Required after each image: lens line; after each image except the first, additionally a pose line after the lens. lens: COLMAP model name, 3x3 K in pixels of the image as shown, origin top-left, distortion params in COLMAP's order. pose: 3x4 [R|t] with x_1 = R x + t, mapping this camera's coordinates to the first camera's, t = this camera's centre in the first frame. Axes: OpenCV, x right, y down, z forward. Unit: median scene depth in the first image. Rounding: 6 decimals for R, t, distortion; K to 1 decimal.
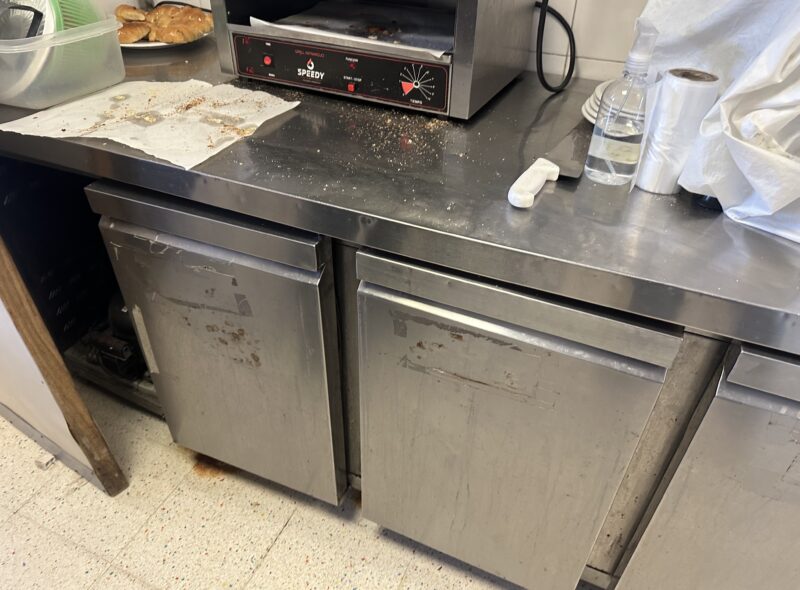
lens RADIAL K [[573.3, 0, 407.7], [0, 573.3, 294.6], [0, 0, 1]] dist [0.039144, -0.055861]
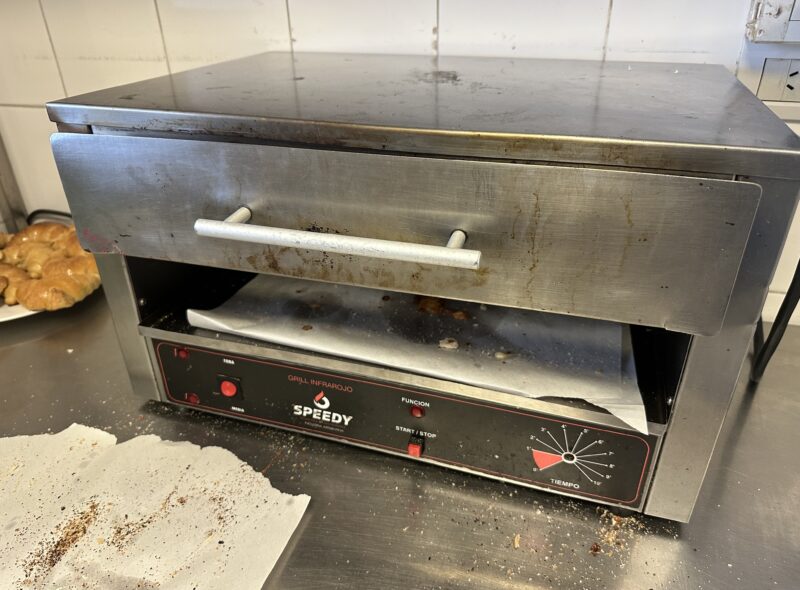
lens RADIAL K [[573.3, 0, 415.7], [0, 573.3, 300.7], [0, 0, 1]] dist [0.039144, -0.055861]
pose [[0.989833, -0.095691, 0.105234, -0.133854], [0.108003, 0.987088, -0.118294, -0.419444], [-0.092556, 0.128457, 0.987387, 0.506063]]
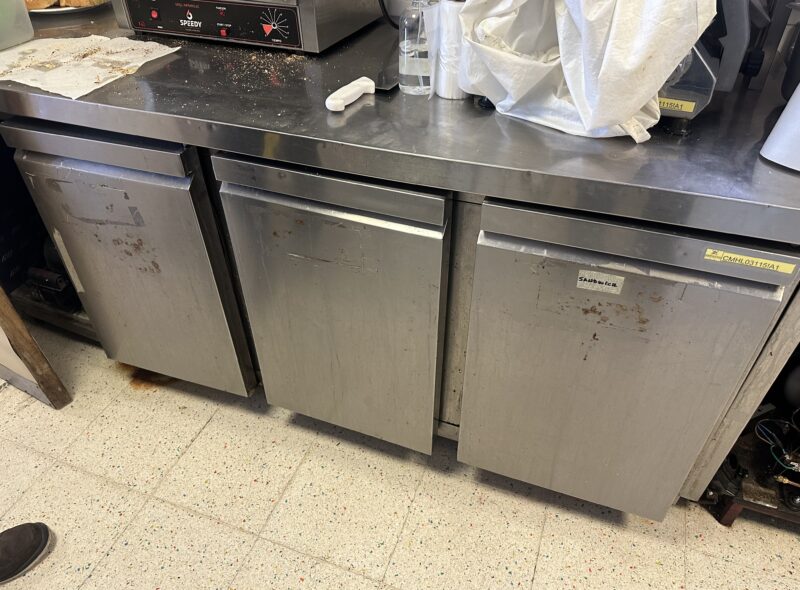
lens RADIAL K [[573.3, 0, 408.2], [0, 573.3, 295.2], [0, 0, 1]] dist [0.039144, -0.055861]
pose [[0.998184, -0.056163, 0.021789, 0.219581], [0.055448, 0.997944, 0.032134, 0.157286], [-0.023549, -0.030868, 0.999246, -0.202538]]
